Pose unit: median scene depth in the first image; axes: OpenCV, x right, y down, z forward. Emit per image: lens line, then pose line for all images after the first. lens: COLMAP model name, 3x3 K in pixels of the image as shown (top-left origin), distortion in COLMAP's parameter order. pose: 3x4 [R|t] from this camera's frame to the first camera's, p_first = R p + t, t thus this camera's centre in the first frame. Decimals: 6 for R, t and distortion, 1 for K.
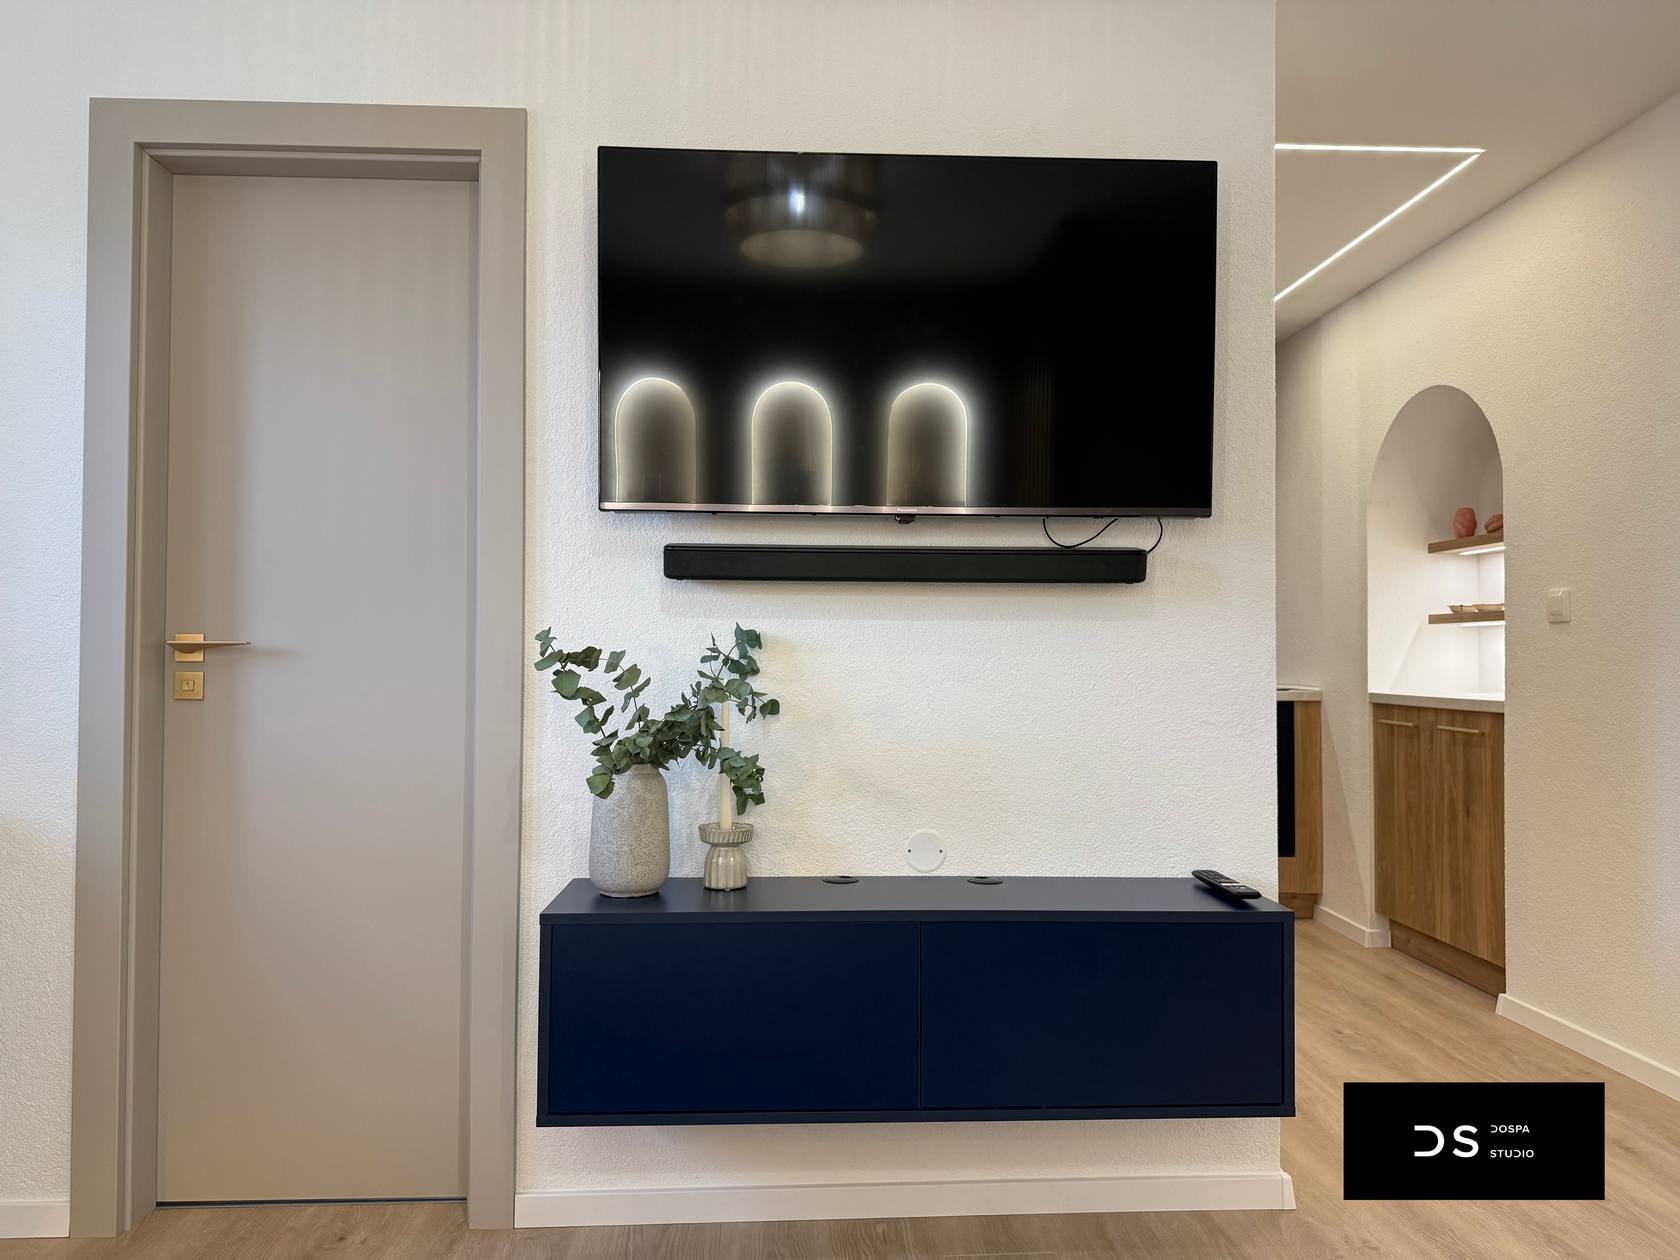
lens RADIAL K [[1180.4, 0, 831.3], [0, 1180.4, 634.9], [0, 0, 1]] dist [0.070667, -0.057253]
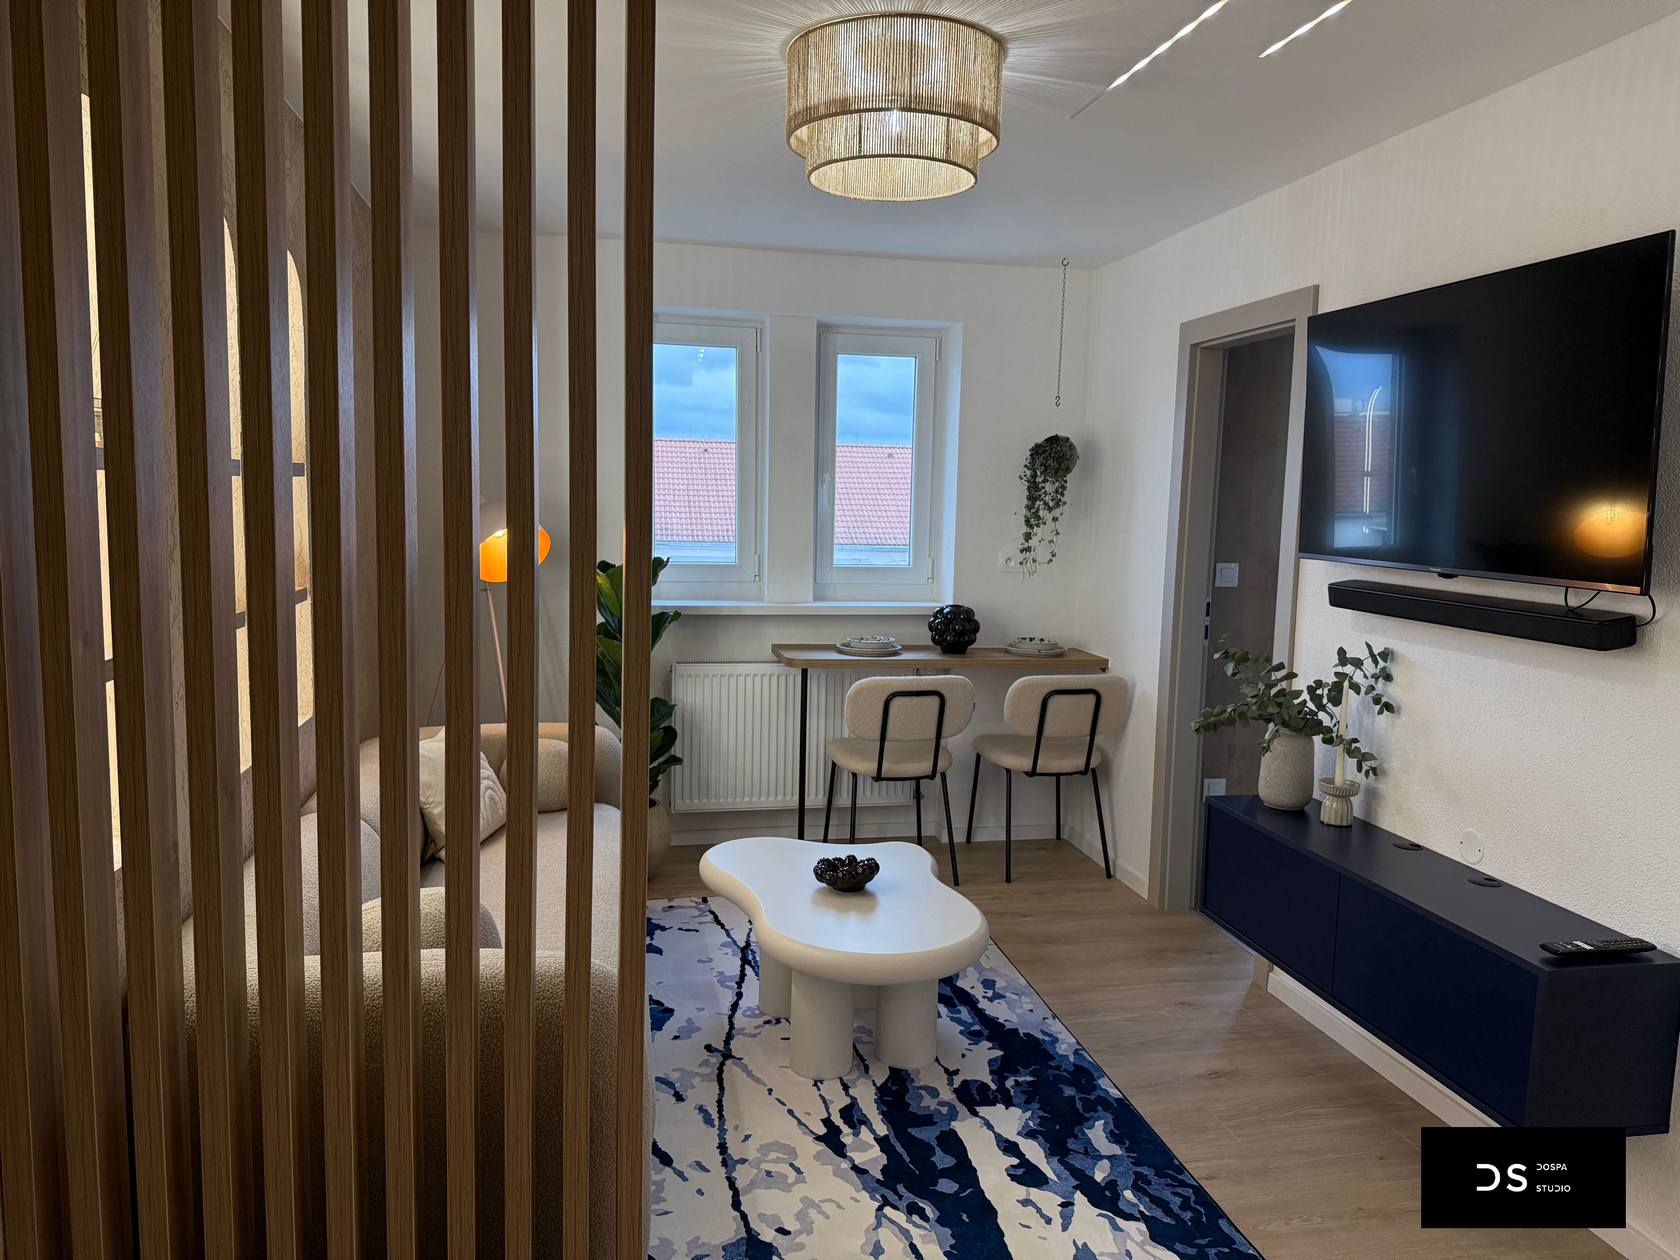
lens RADIAL K [[1187.1, 0, 840.0], [0, 1187.1, 630.0], [0, 0, 1]] dist [0.128412, -0.186335]
pose [[0.159929, 0.113689, -0.980560, 1.179000], [-0.000857, 0.993361, 0.115033, -0.182371], [0.987128, -0.017557, 0.158965, 0.165295]]
